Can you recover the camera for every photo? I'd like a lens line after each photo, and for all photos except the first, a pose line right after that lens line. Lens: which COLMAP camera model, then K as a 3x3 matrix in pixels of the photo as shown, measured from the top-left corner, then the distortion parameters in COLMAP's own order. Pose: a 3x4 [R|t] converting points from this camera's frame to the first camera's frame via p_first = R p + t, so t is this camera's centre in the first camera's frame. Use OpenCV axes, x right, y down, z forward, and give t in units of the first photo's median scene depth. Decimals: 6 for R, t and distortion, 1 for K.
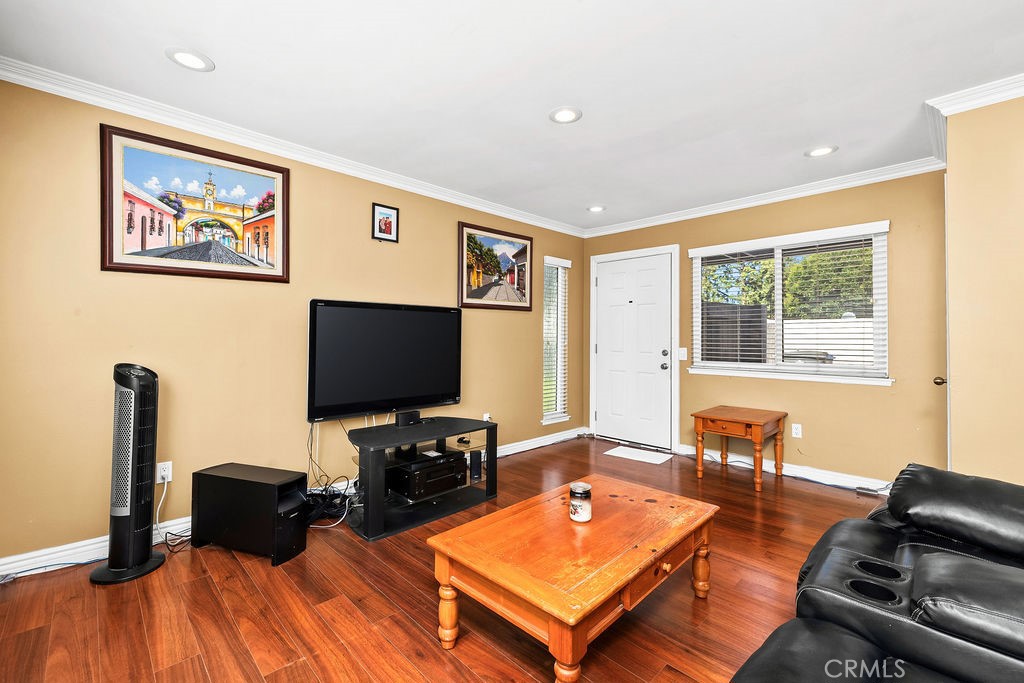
lens RADIAL K [[434.4, 0, 506.6], [0, 434.4, 324.8], [0, 0, 1]] dist [-0.001188, -0.000374]
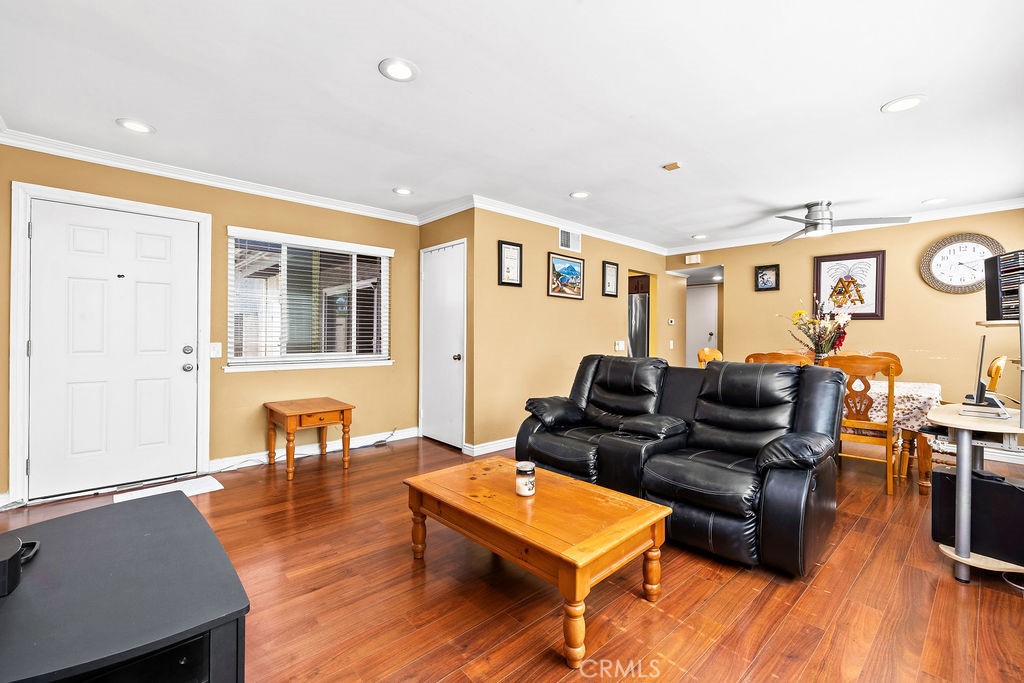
lens RADIAL K [[431.8, 0, 508.4], [0, 431.8, 334.2], [0, 0, 1]] dist [0.001013, 0.000273]
pose [[0.033329, -0.005175, 0.999431, -0.548437], [-0.038315, 0.999245, 0.006452, 0.014272], [-0.998710, -0.038508, 0.033105, 0.585910]]
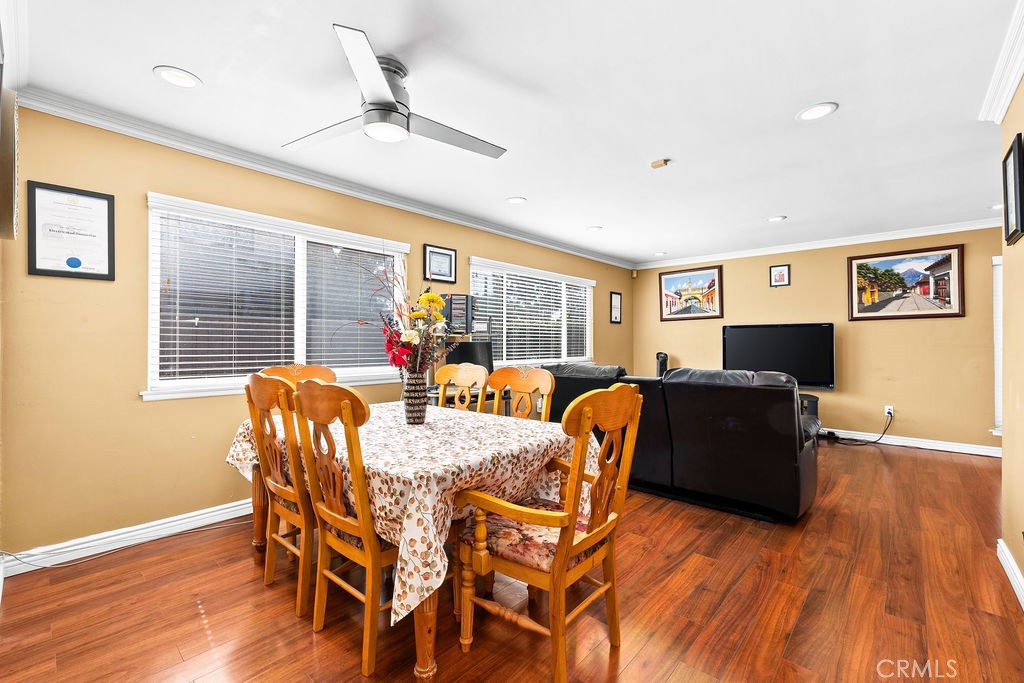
lens RADIAL K [[432.9, 0, 508.3], [0, 432.9, 346.7], [0, 0, 1]] dist [-0.001001, -0.000301]
pose [[0.057055, 0.004229, -0.998362, 1.460407], [0.029830, 0.999537, 0.005939, 0.000220], [0.997925, -0.030120, 0.056902, -0.170686]]
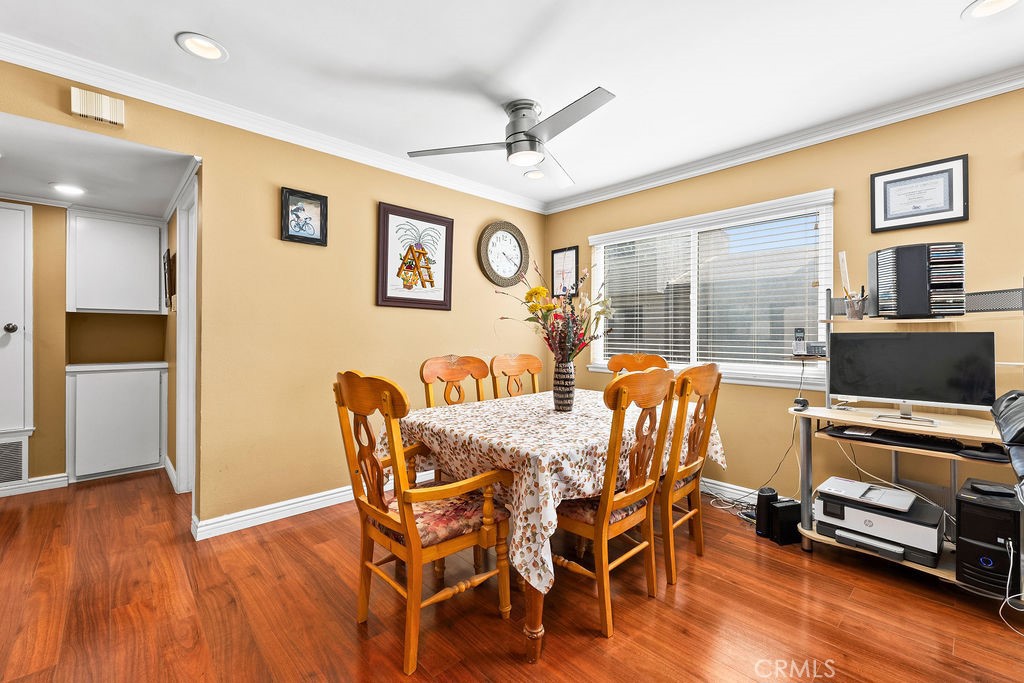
lens RADIAL K [[430.2, 0, 508.4], [0, 430.2, 338.0], [0, 0, 1]] dist [-0.000805, -0.000227]
pose [[-0.999609, -0.008790, 0.026558, 0.809439], [-0.009379, 0.999711, -0.022138, 0.019122], [-0.026356, -0.022378, -0.999402, 0.463544]]
